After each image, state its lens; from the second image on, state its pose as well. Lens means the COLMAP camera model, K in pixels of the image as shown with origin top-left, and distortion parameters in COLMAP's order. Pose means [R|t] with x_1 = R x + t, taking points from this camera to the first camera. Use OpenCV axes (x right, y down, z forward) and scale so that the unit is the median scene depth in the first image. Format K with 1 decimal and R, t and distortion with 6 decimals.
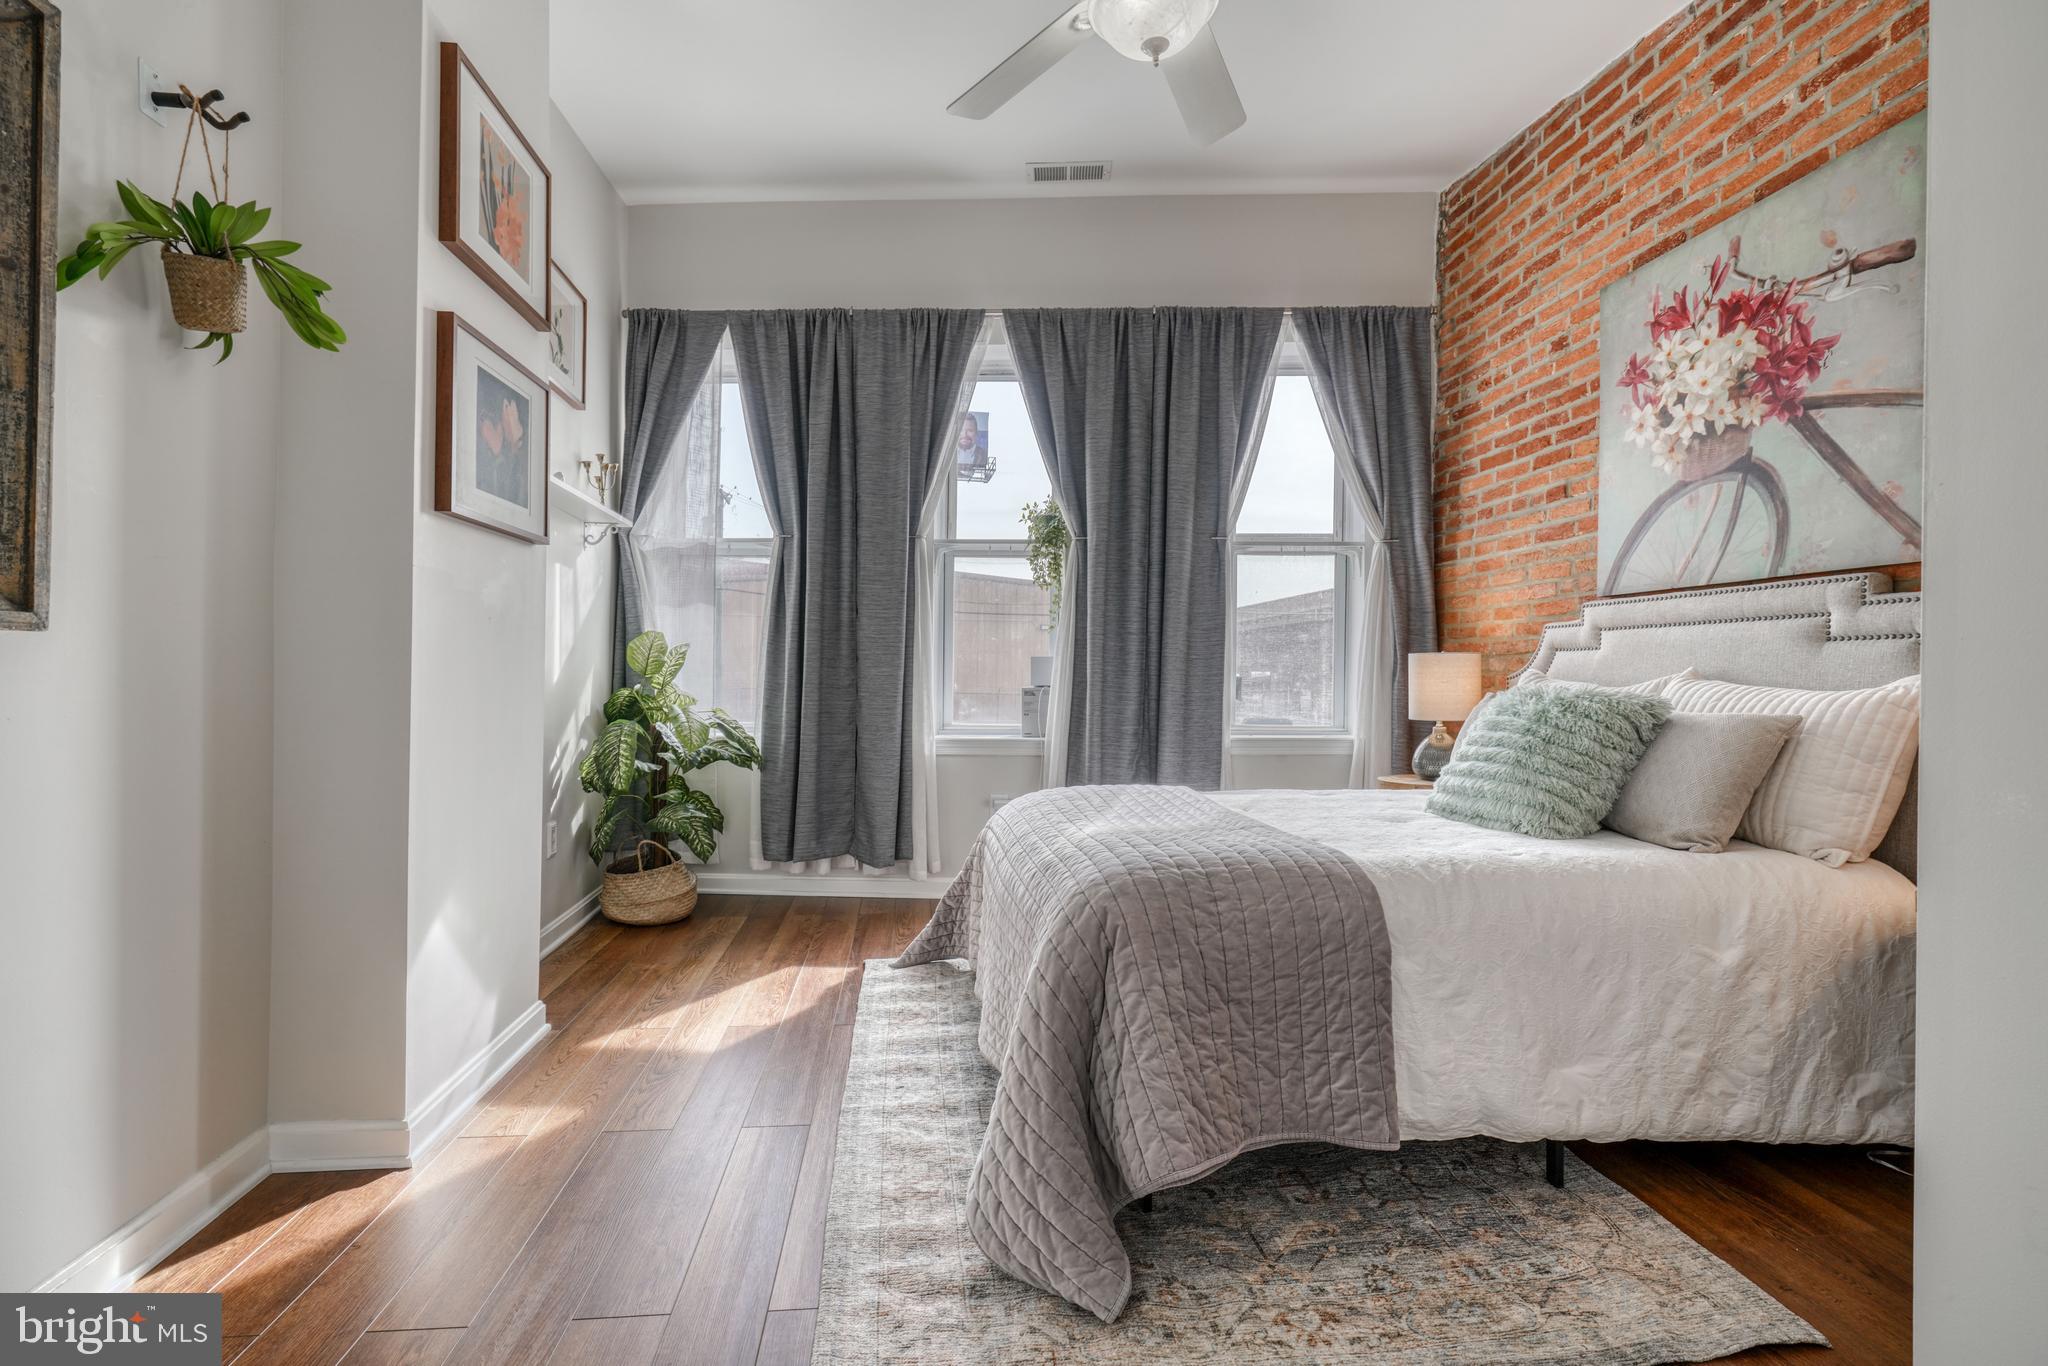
lens RADIAL K [[943.0, 0, 1017.5], [0, 943.0, 681.0], [0, 0, 1]] dist [-0.013105, 0.006580]
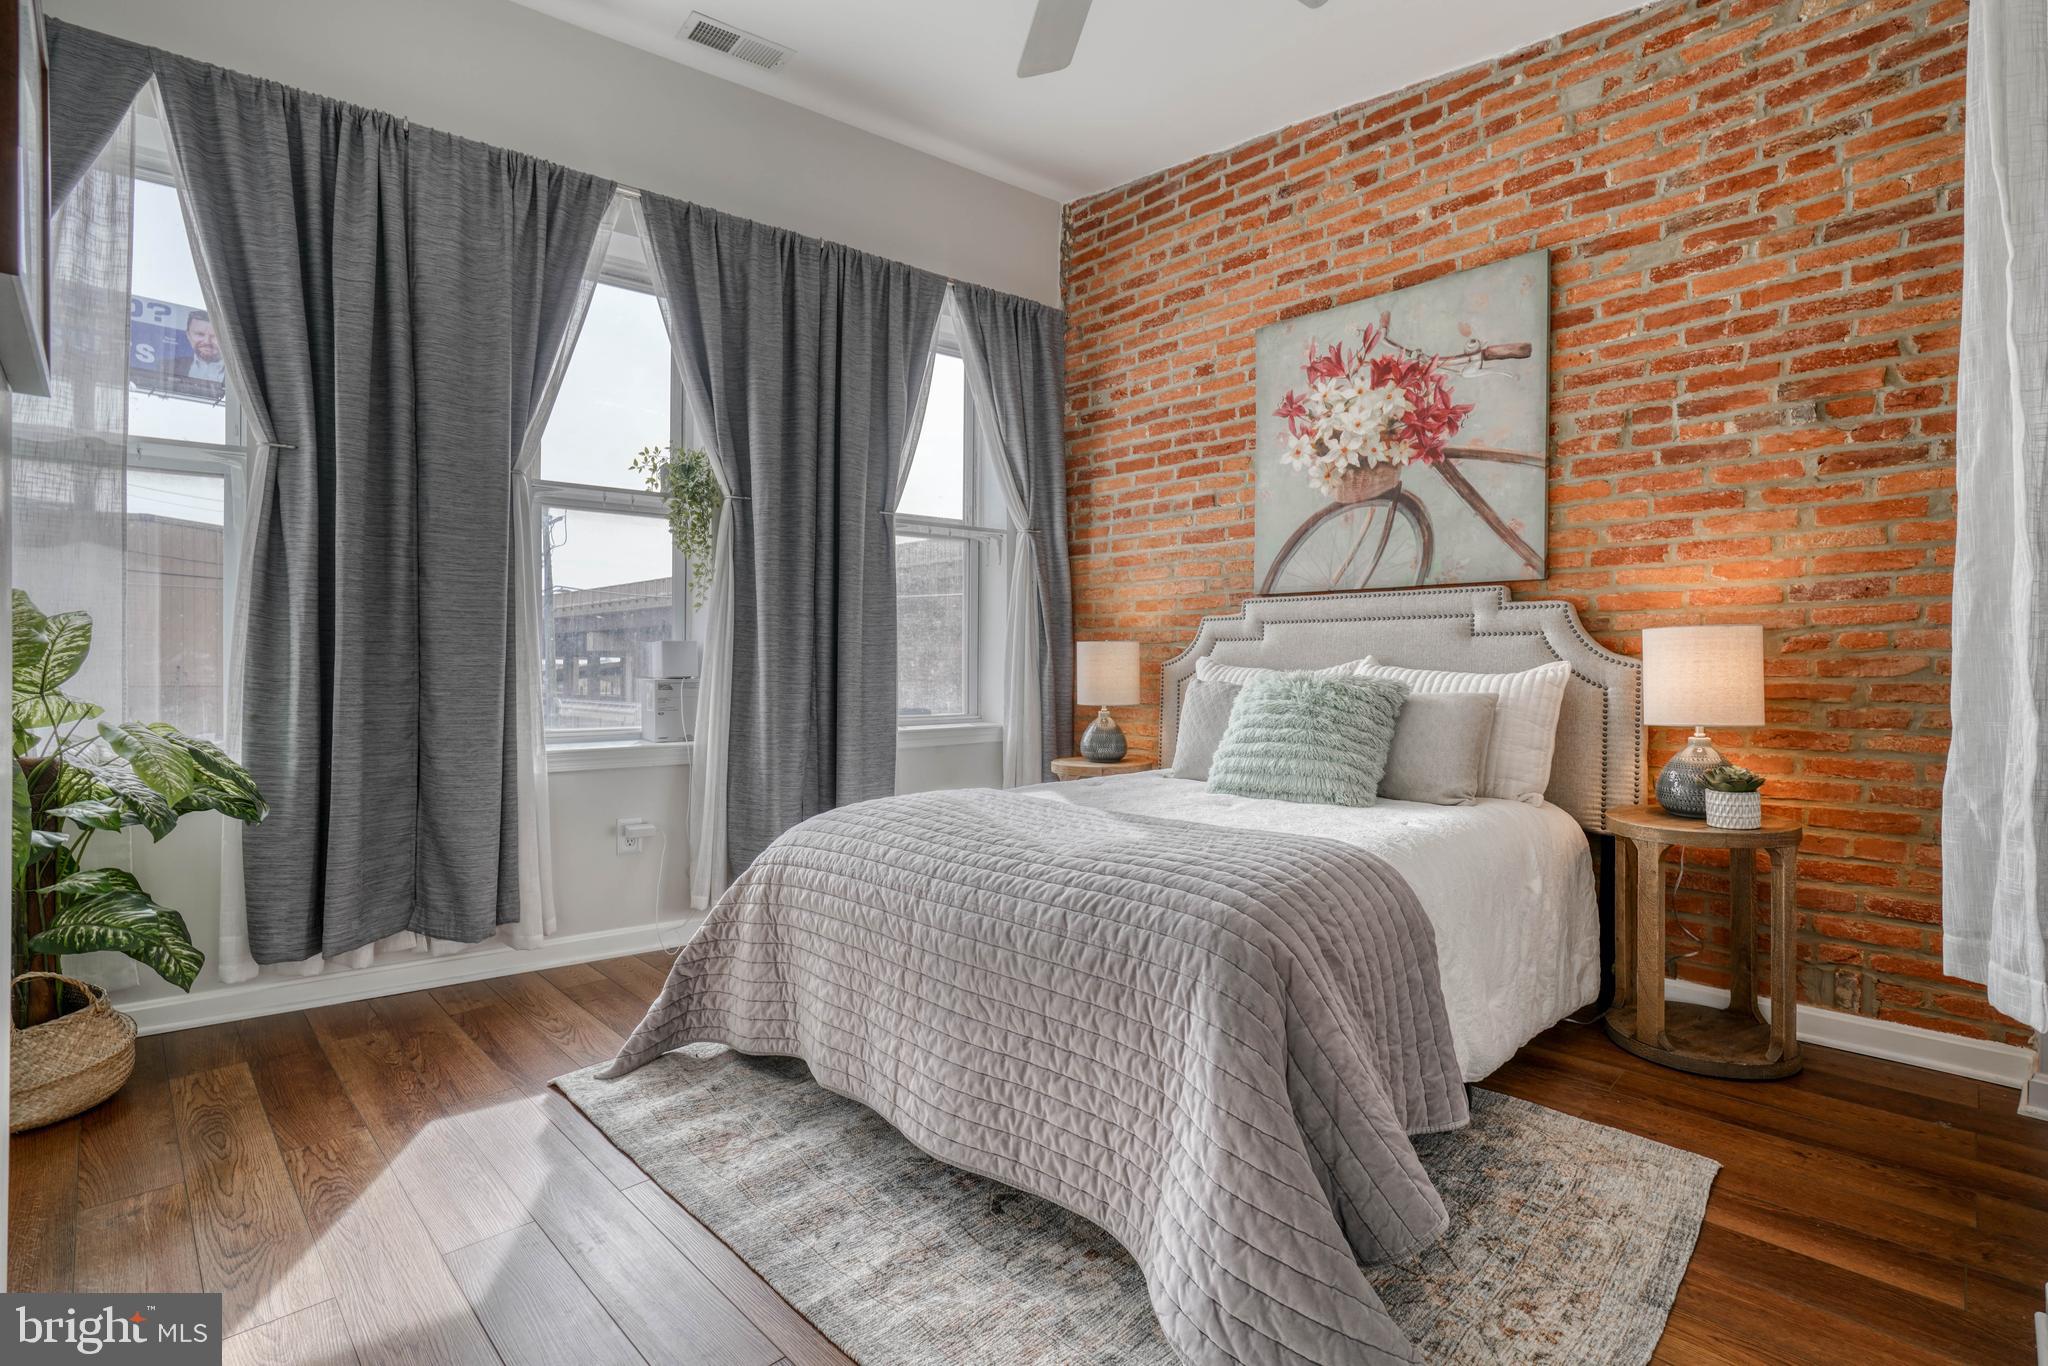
lens RADIAL K [[943.0, 0, 1027.4], [0, 943.0, 674.9], [0, 0, 1]] dist [-0.013105, 0.006580]
pose [[0.782757, -0.013272, 0.622186, -0.367841], [0.007177, 0.999899, 0.012299, -0.006945], [-0.622286, -0.005162, 0.782773, 0.290257]]
